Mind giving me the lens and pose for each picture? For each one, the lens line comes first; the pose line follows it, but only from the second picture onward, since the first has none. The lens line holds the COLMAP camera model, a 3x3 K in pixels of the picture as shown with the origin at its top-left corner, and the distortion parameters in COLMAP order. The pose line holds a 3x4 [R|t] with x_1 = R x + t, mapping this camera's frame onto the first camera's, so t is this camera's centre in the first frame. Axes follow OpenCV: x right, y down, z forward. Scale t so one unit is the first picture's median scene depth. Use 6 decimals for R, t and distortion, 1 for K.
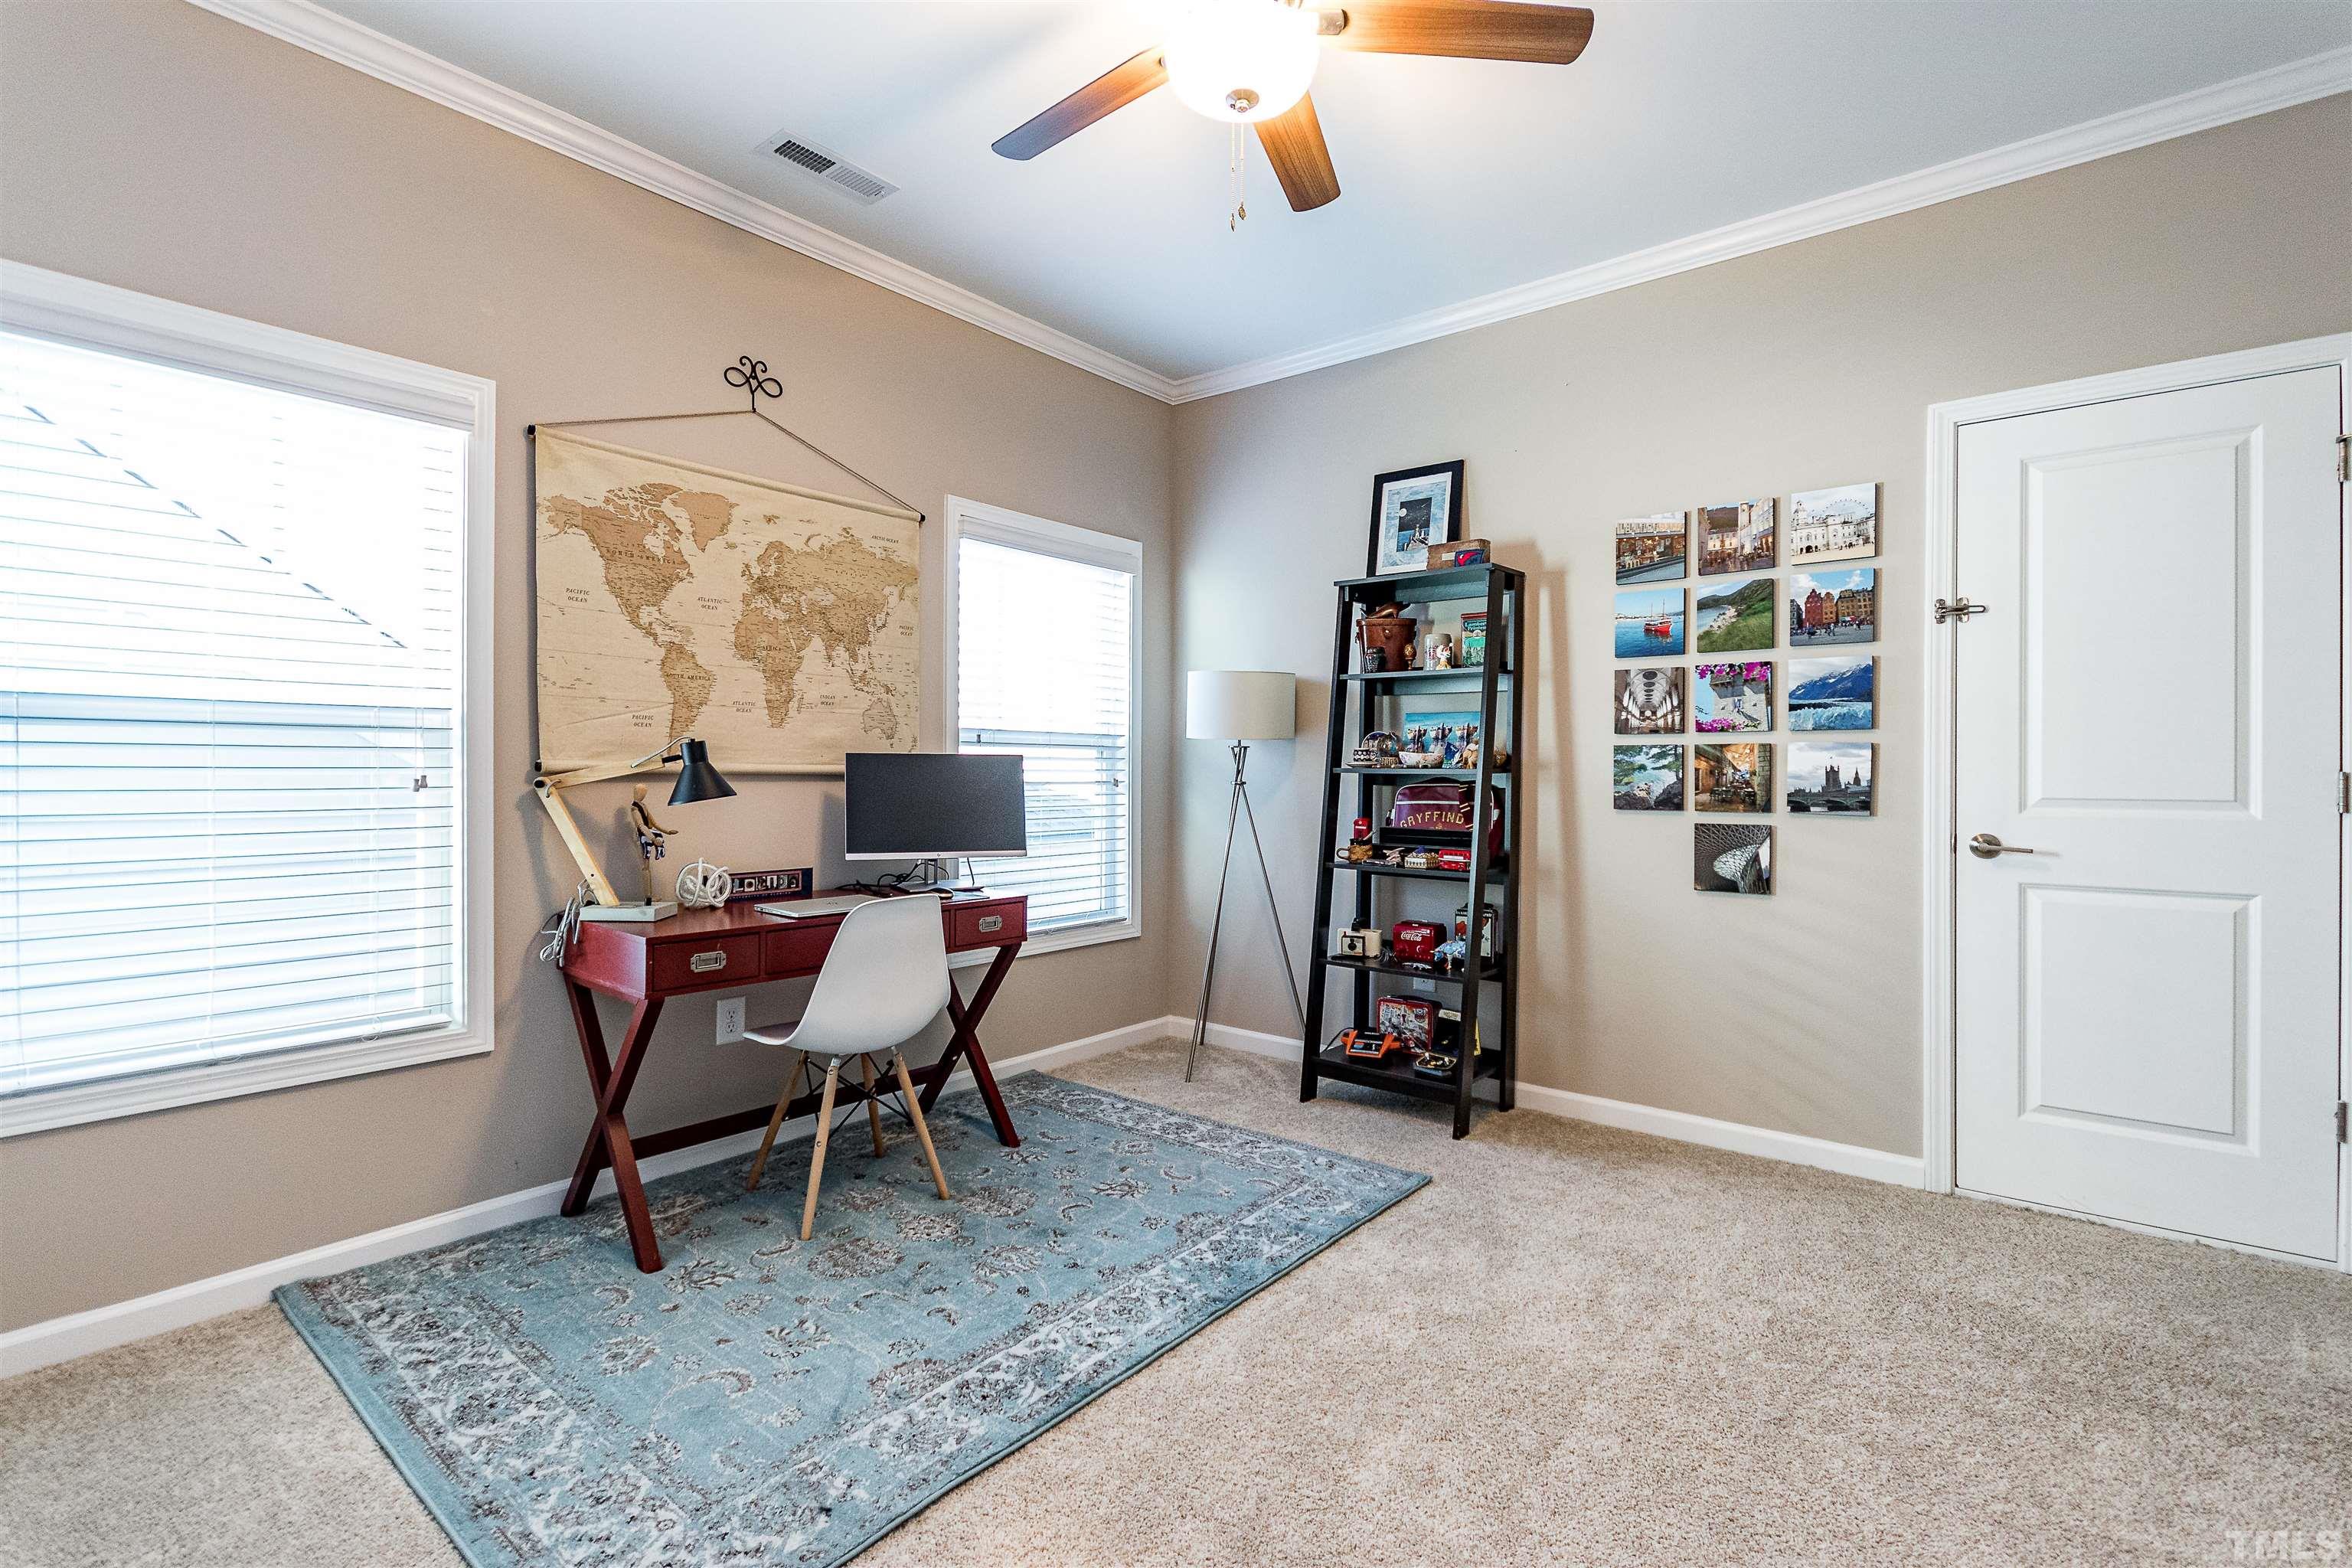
lens RADIAL K [[1083.3, 0, 1170.6], [0, 1083.3, 778.5], [0, 0, 1]] dist [0.000253, -0.000419]
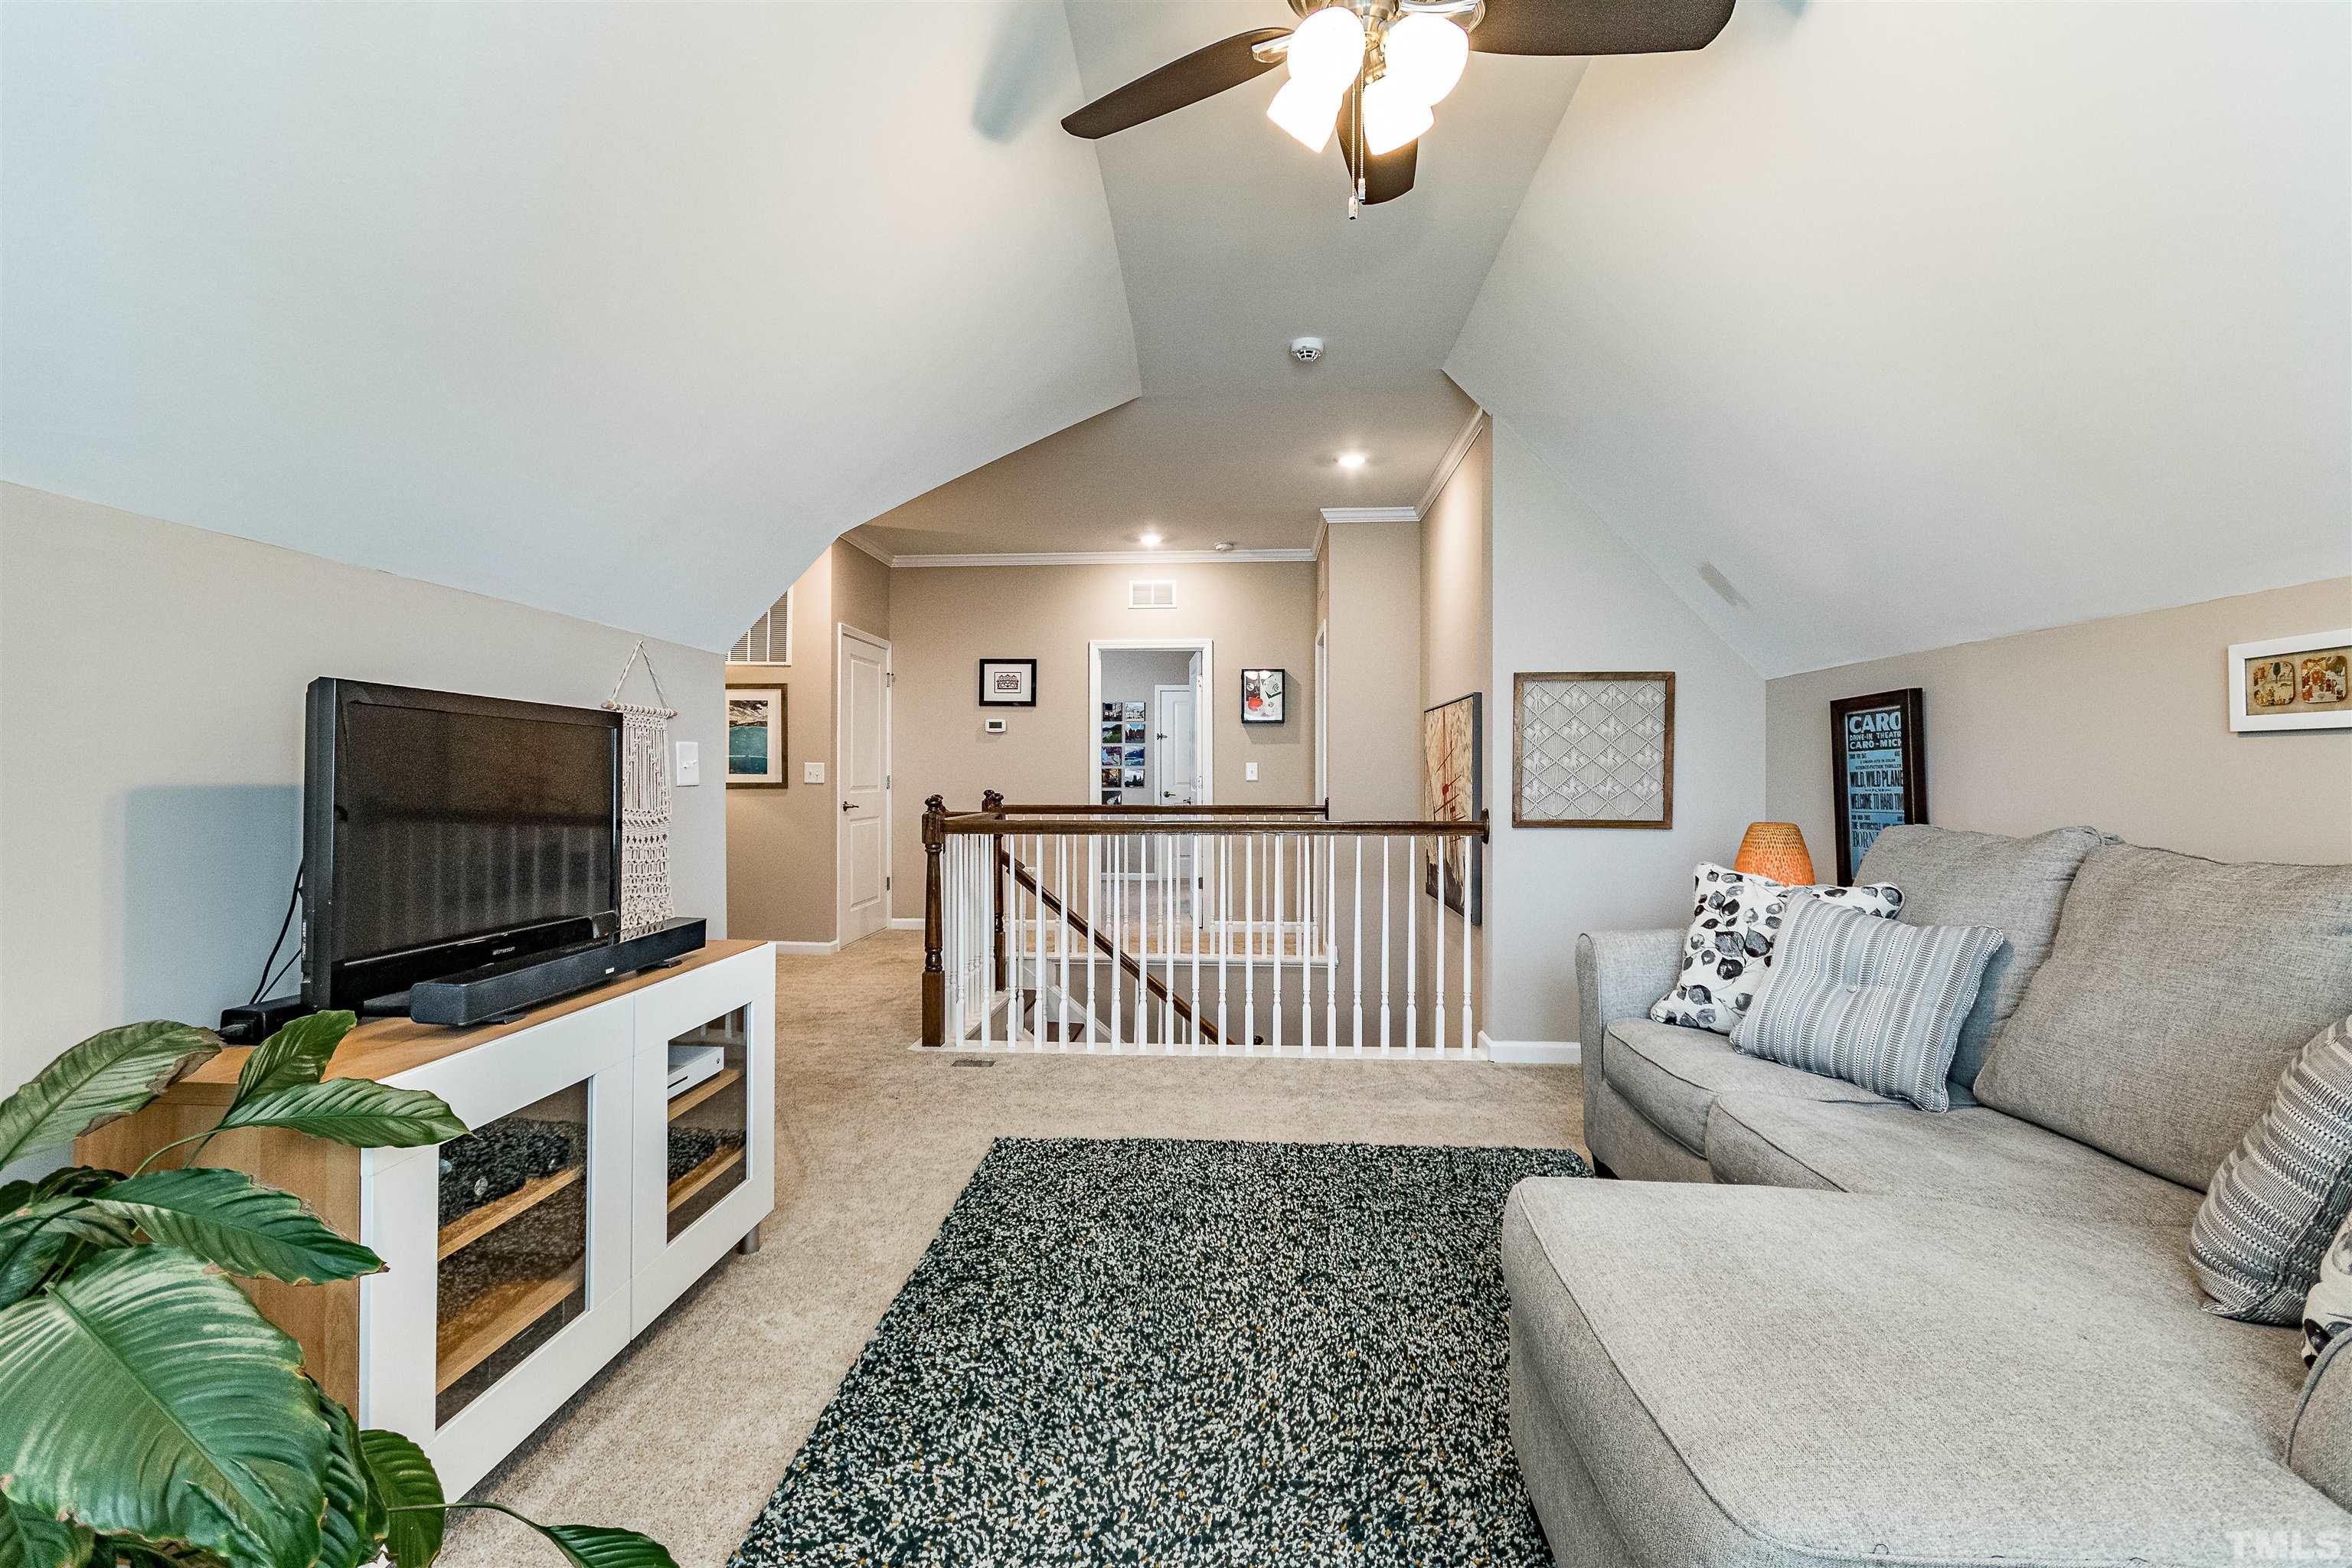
lens RADIAL K [[1083.3, 0, 1170.6], [0, 1083.3, 778.5], [0, 0, 1]] dist [0.000253, -0.000419]
pose [[0.806080, 0.003114, 0.591798, -1.546013], [-0.003444, 0.999994, -0.000571, 0.003145], [-0.591796, -0.001578, 0.806086, -2.152309]]
